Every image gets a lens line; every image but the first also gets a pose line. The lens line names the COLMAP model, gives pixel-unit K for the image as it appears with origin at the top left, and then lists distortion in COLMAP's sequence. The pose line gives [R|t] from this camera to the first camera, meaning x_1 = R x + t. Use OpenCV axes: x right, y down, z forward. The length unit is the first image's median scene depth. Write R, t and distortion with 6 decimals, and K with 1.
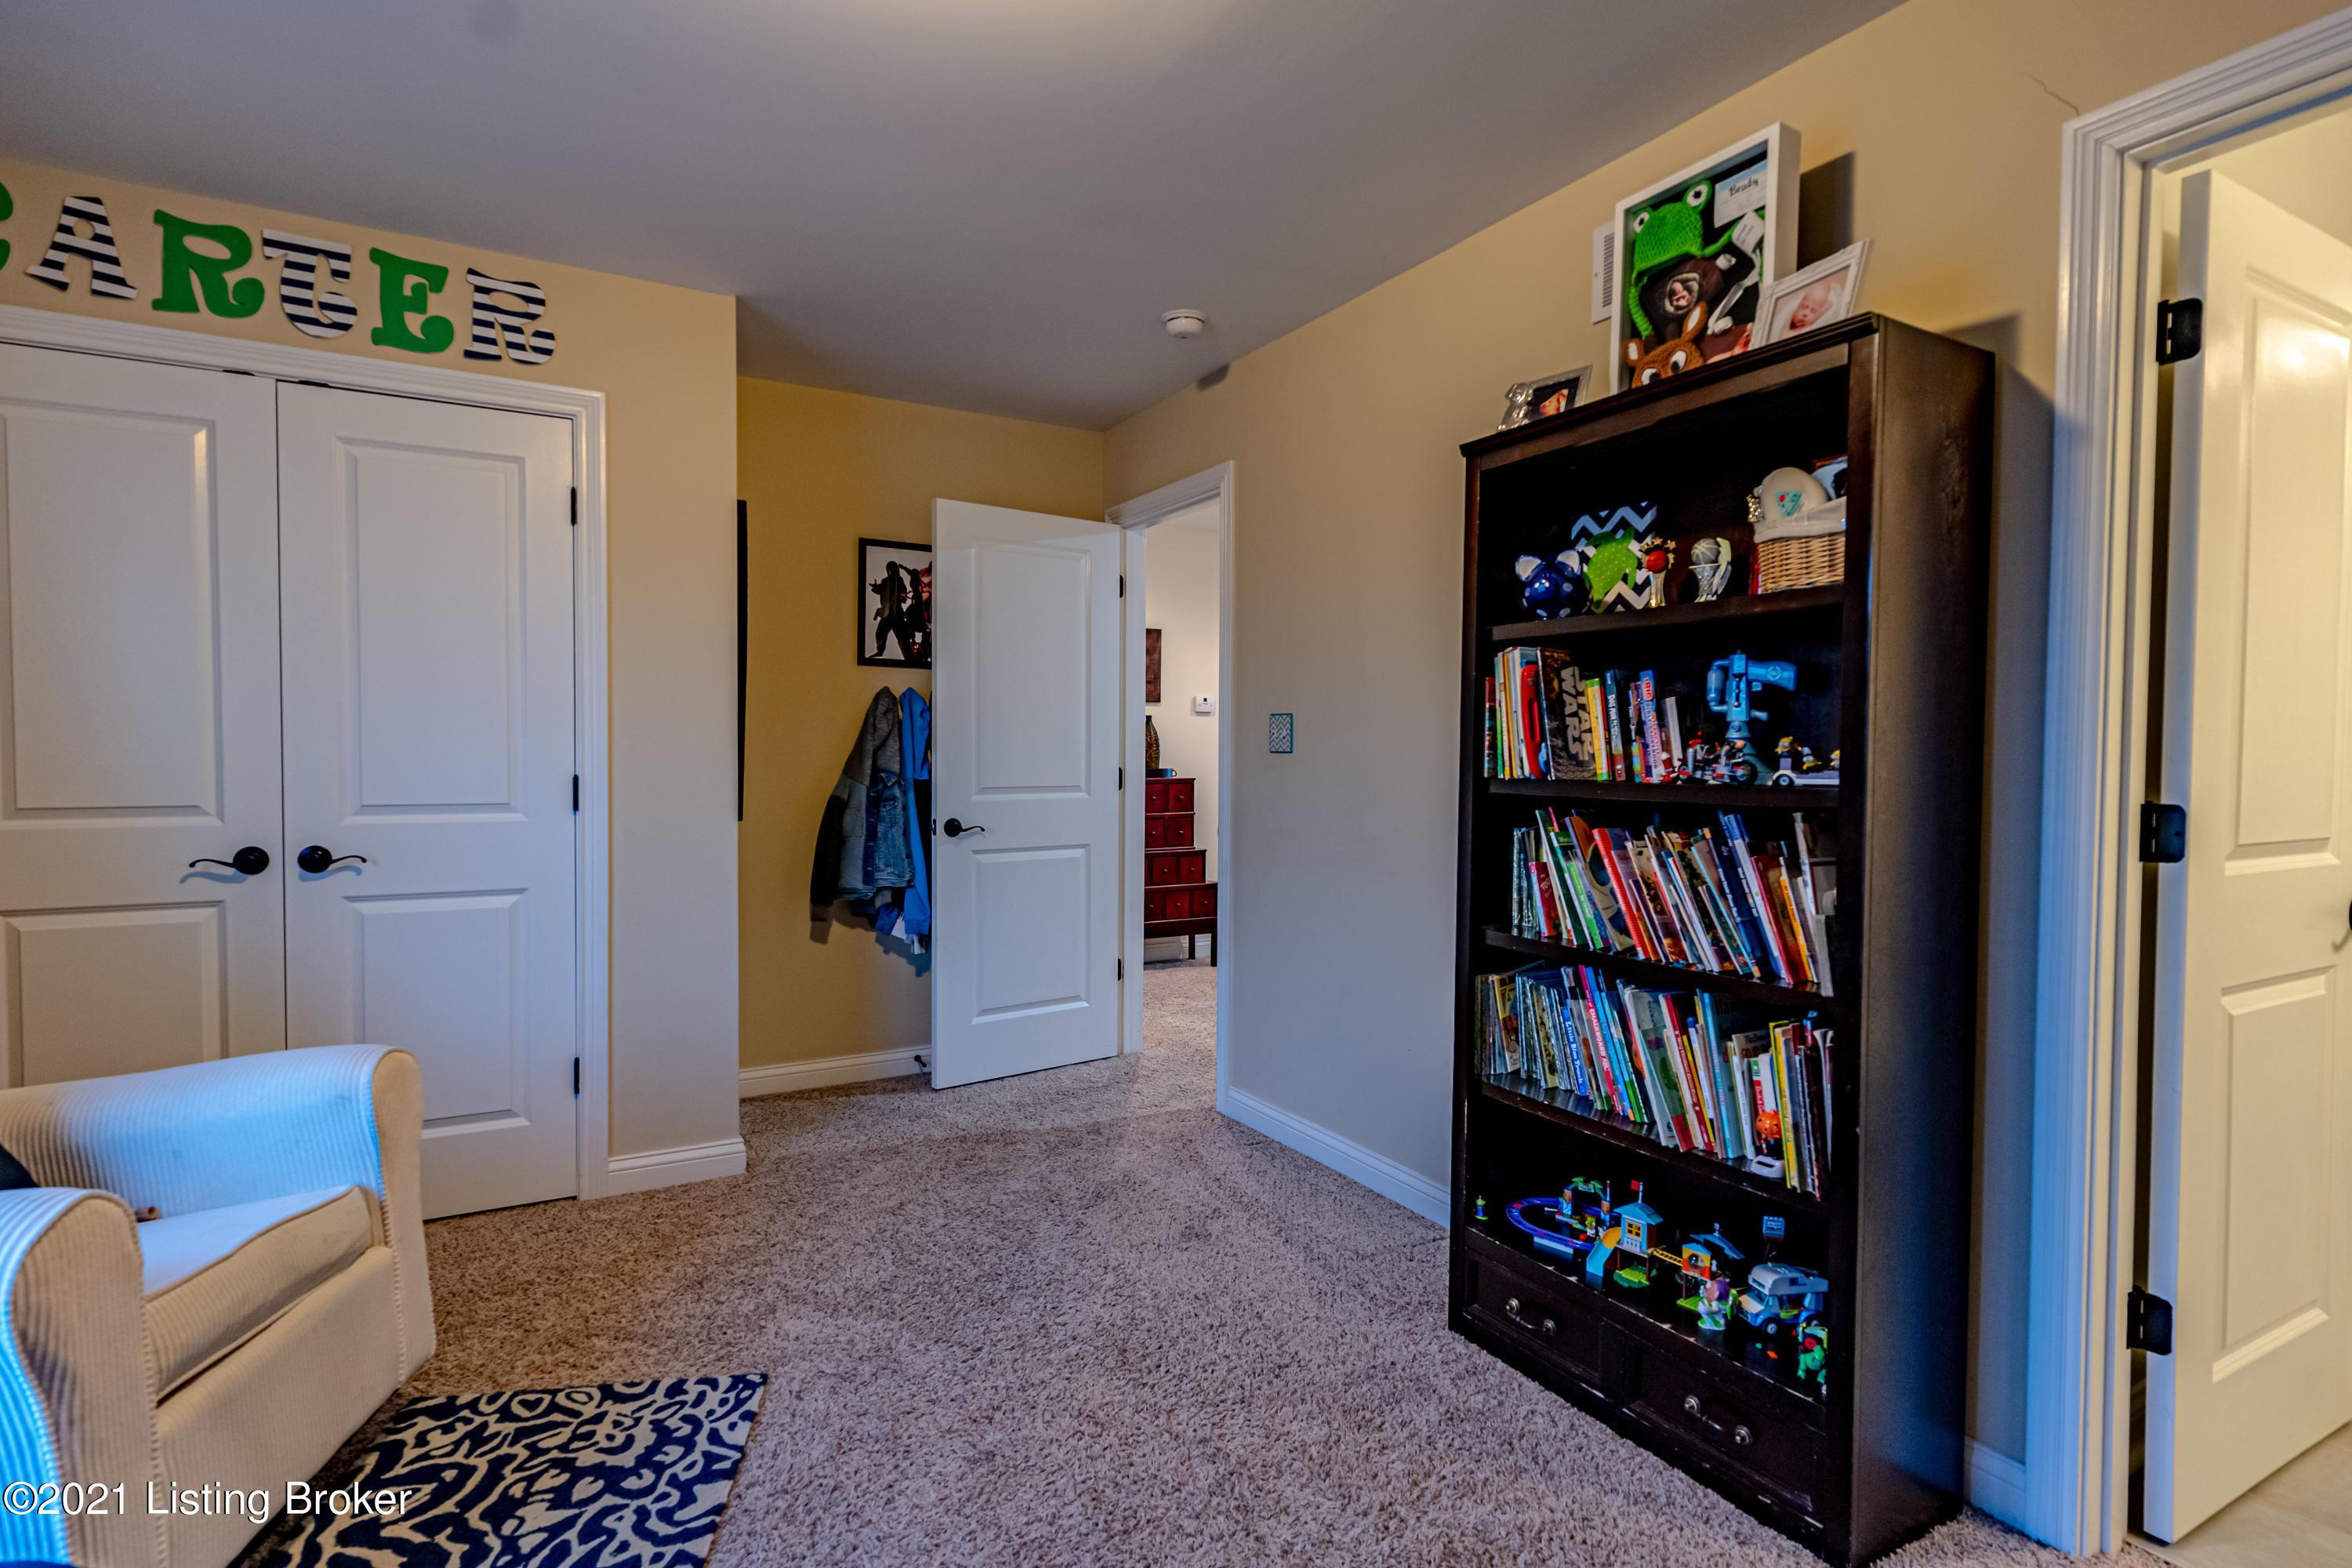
lens RADIAL K [[1141.1, 0, 1167.6], [0, 1141.1, 783.6], [0, 0, 1]] dist [0.006811, -0.000888]
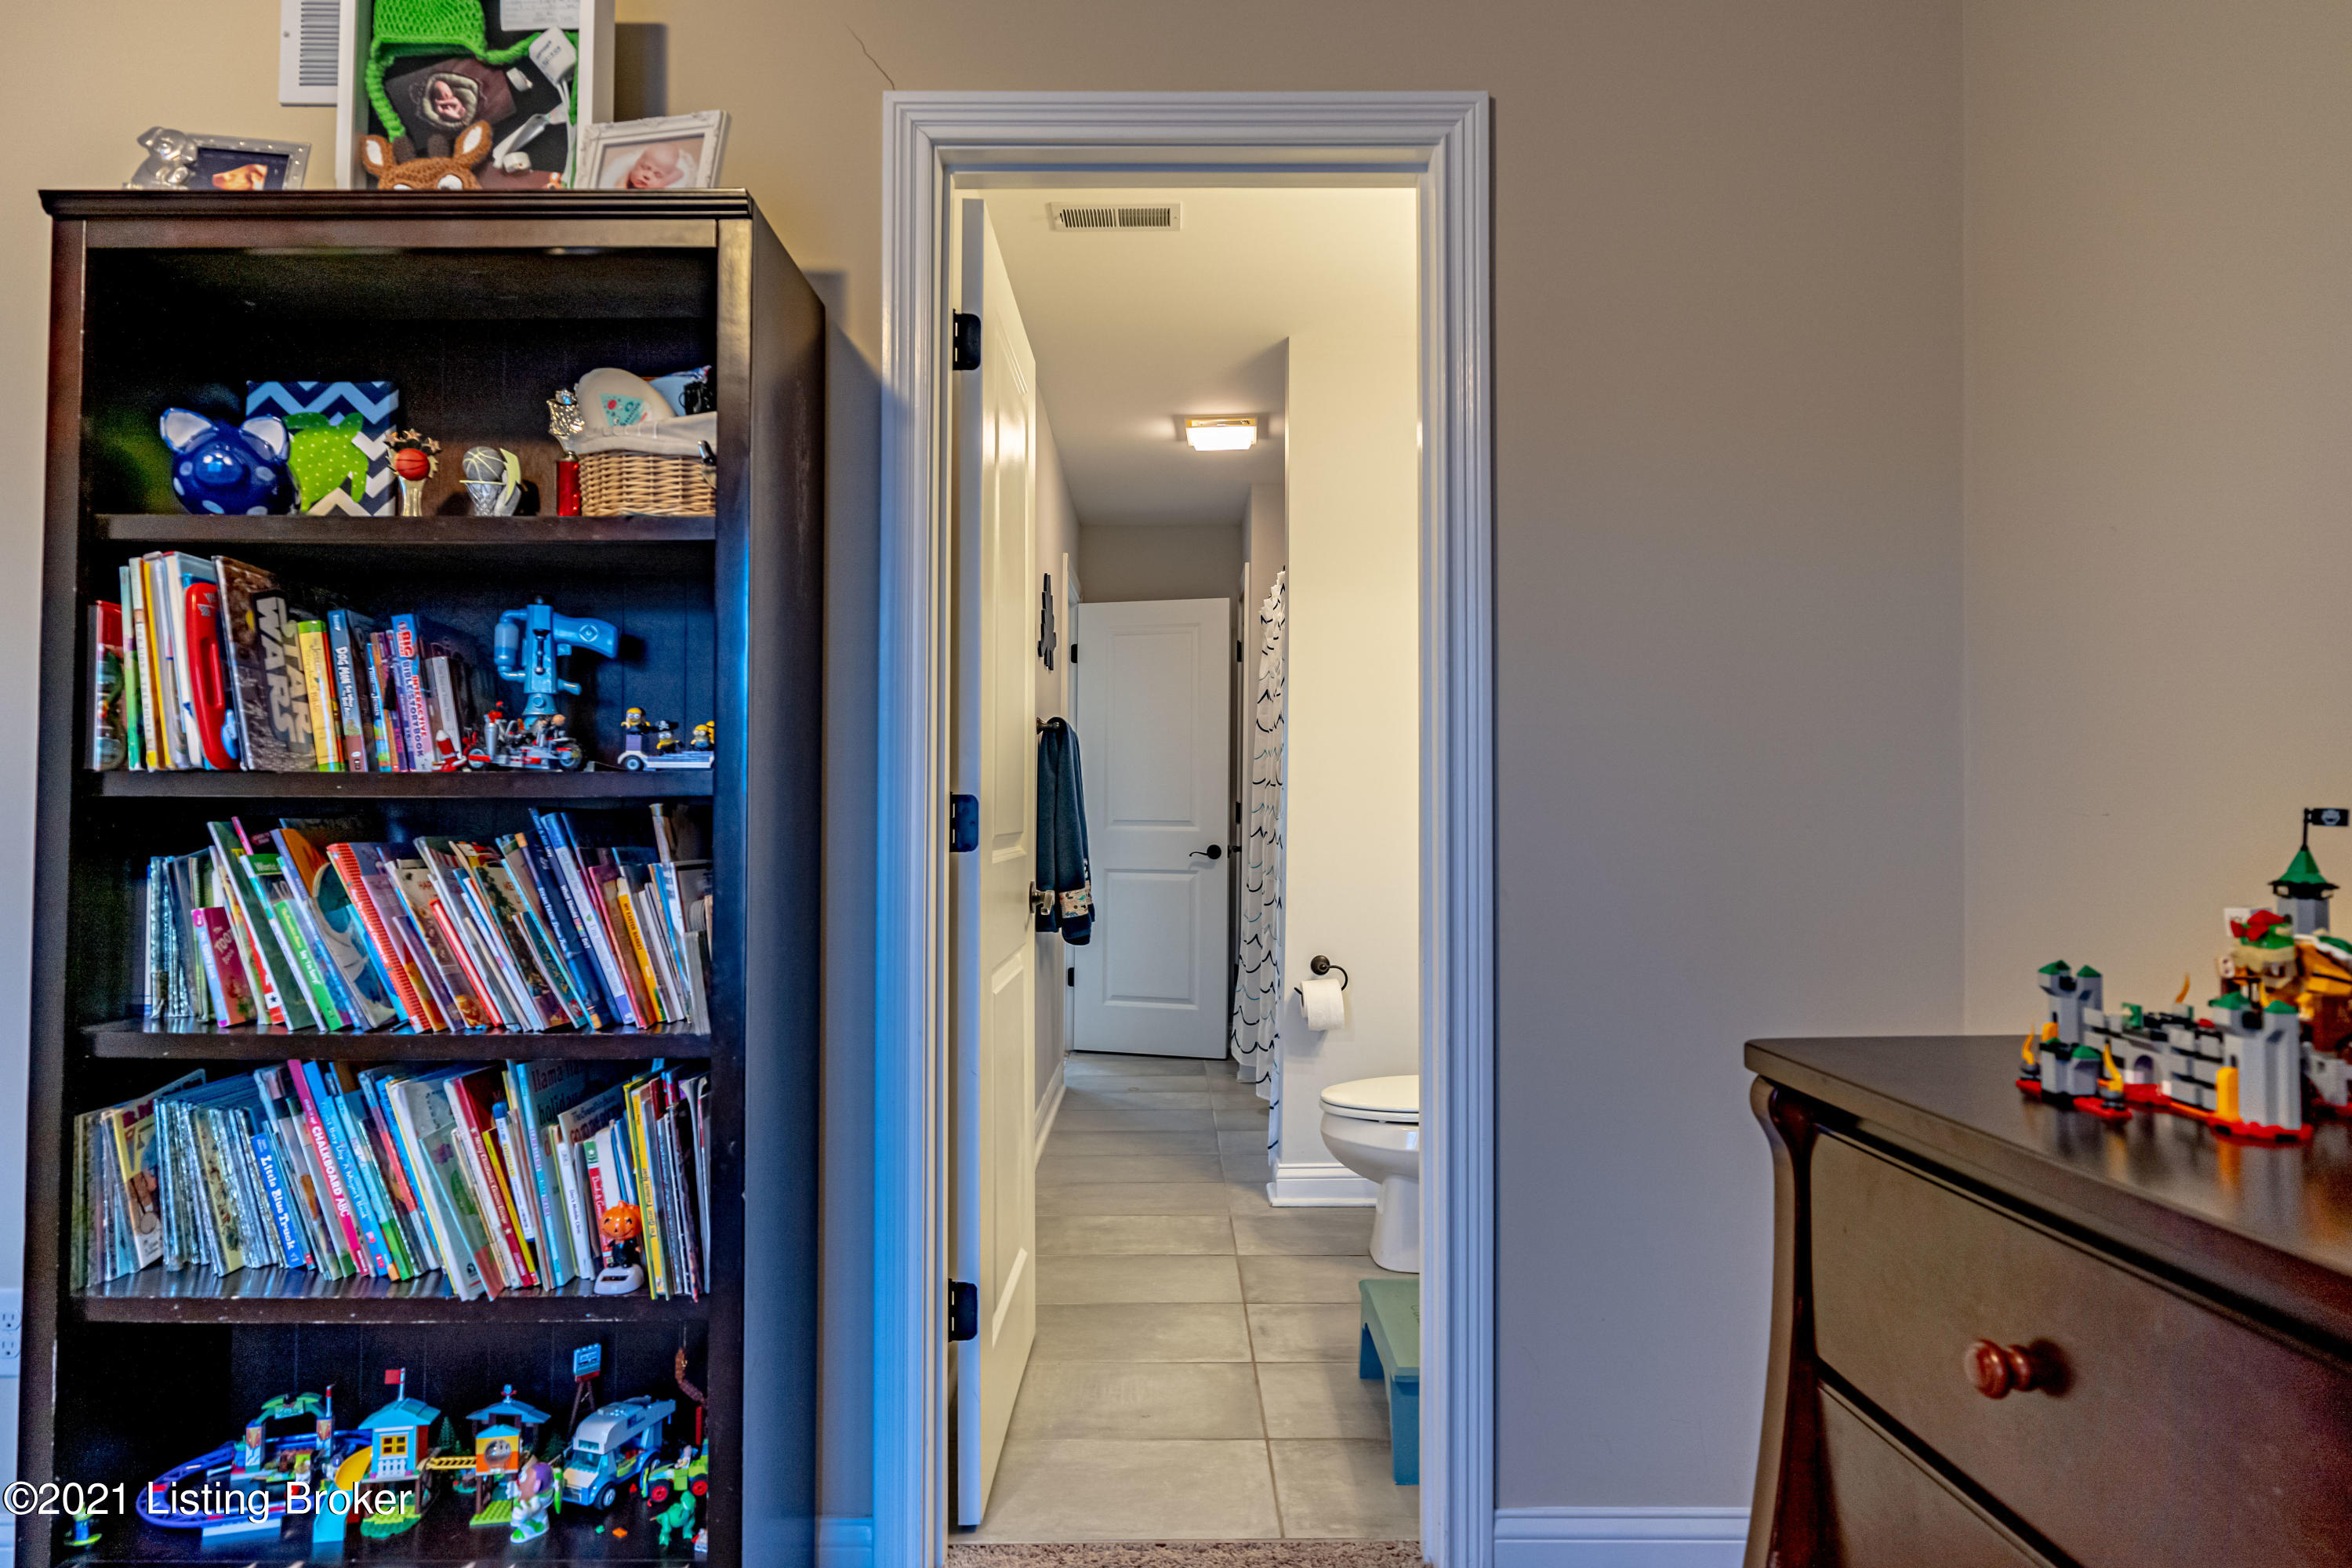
lens RADIAL K [[1259.8, 0, 1171.2], [0, 1259.8, 788.4], [0, 0, 1]] dist [0.001815, 0.001171]
pose [[0.488235, 0.012922, 0.872616, -0.017941], [0.022380, 0.999376, -0.027321, 0.038355], [-0.872425, 0.032869, 0.487642, 0.235025]]
